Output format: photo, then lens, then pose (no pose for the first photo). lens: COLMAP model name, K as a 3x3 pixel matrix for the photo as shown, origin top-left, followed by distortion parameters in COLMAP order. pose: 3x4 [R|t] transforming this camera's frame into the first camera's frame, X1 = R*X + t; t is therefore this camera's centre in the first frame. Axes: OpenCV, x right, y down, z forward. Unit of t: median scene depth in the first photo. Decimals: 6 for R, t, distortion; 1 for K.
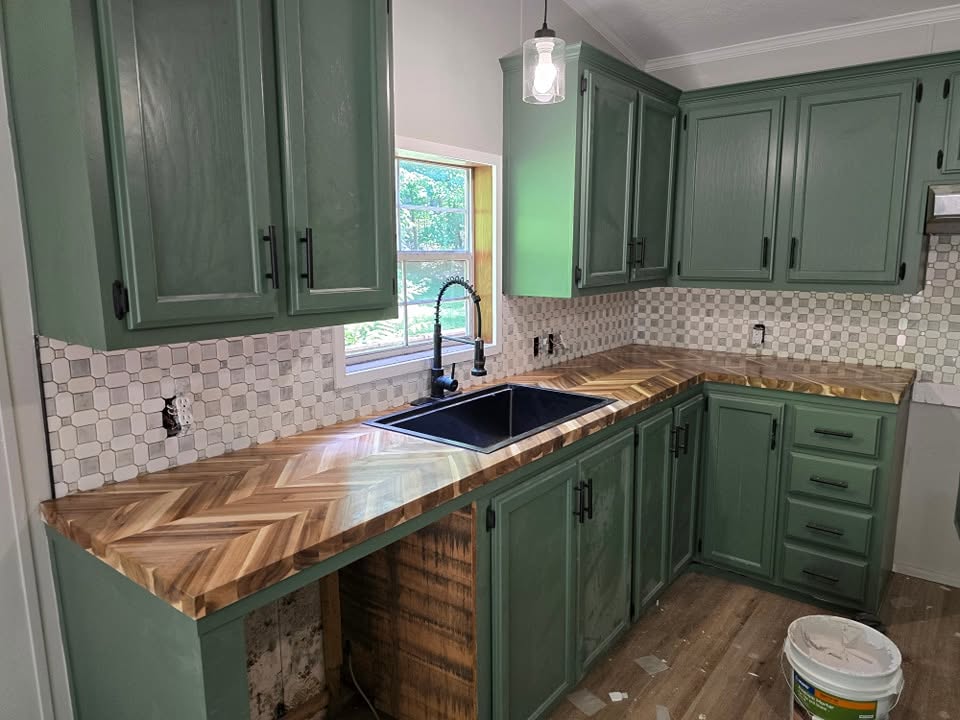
lens RADIAL K [[637.7, 0, 480.0], [0, 637.7, 360.0], [0, 0, 1]] dist [0.020348, -0.002849]
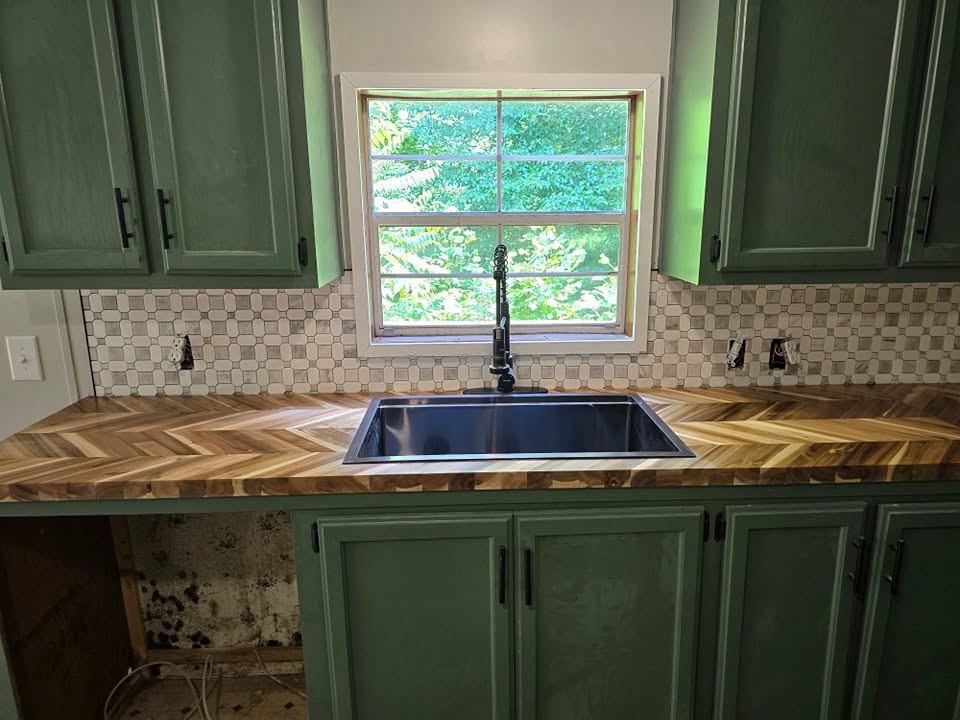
lens RADIAL K [[637.7, 0, 480.0], [0, 637.7, 360.0], [0, 0, 1]] dist [0.020348, -0.002849]
pose [[0.649524, 0.173656, -0.740245, 0.484969], [-0.126808, 0.984675, 0.119729, -0.070996], [0.749692, 0.016102, 0.661591, 0.400560]]
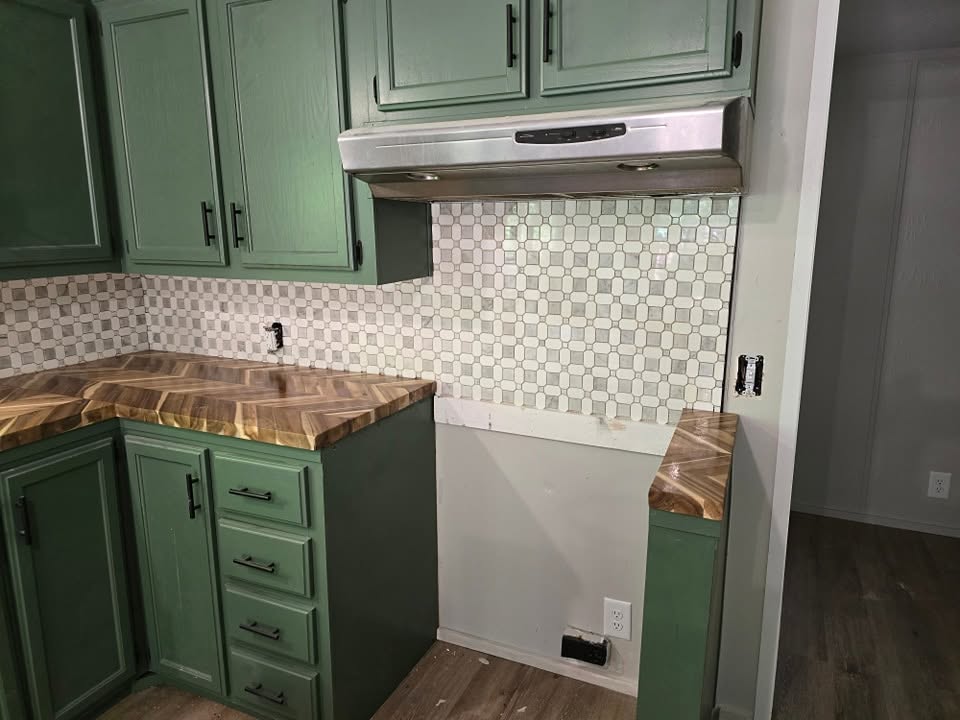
lens RADIAL K [[637.7, 0, 480.0], [0, 637.7, 360.0], [0, 0, 1]] dist [0.020348, -0.002849]
pose [[0.966181, -0.045999, 0.253728, 0.625995], [0.036461, 0.998445, 0.042171, -0.046360], [-0.255273, -0.031493, 0.966356, 0.297225]]
